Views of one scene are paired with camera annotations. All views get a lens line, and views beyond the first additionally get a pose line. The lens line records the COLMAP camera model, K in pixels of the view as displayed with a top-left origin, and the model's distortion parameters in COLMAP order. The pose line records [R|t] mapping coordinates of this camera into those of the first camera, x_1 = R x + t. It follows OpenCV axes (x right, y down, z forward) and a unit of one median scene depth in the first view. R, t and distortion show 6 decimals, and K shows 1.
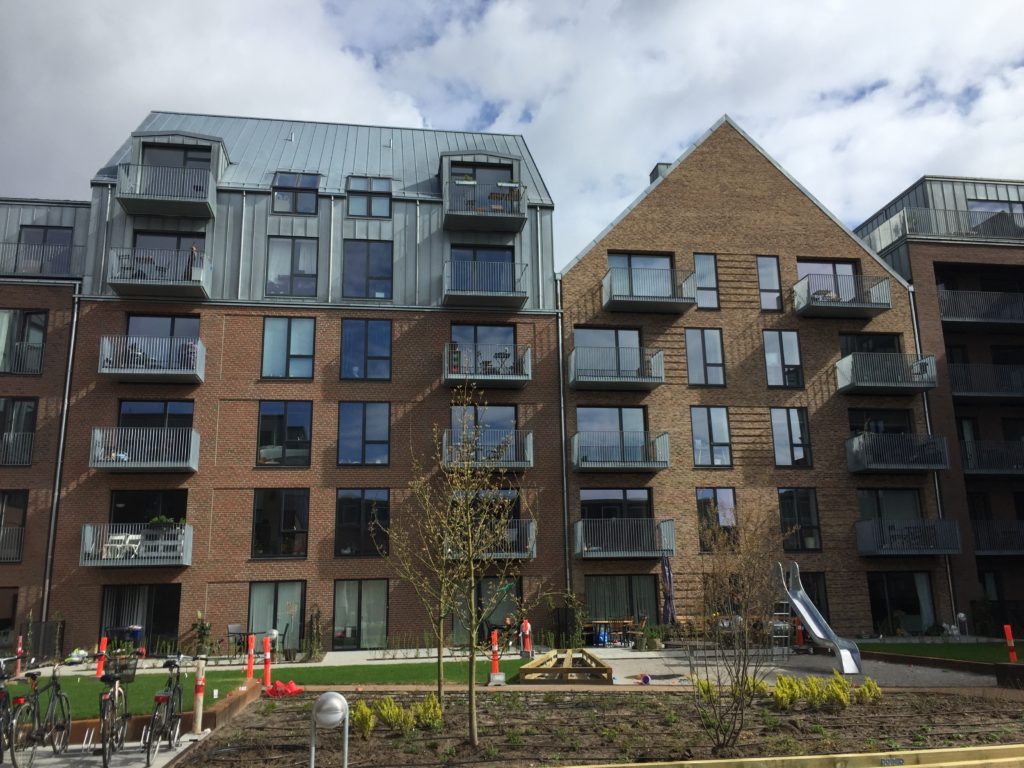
lens RADIAL K [[868.8, 0, 512.0], [0, 868.8, 384.0], [0, 0, 1]] dist [0.043552, -0.005488]
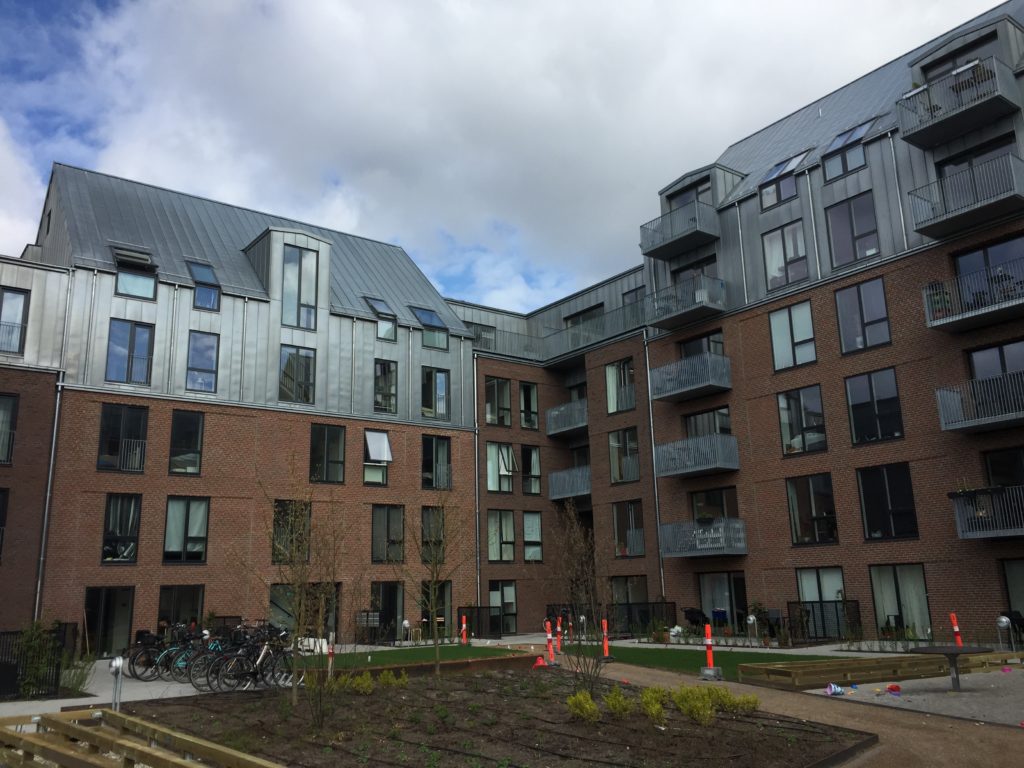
lens RADIAL K [[868.8, 0, 512.0], [0, 868.8, 384.0], [0, 0, 1]] dist [0.043552, -0.005488]
pose [[0.463615, -0.197285, -0.863794, 0.388696], [0.225332, 0.969096, -0.100395, 0.034057], [0.856905, -0.148096, 0.493742, 0.183648]]
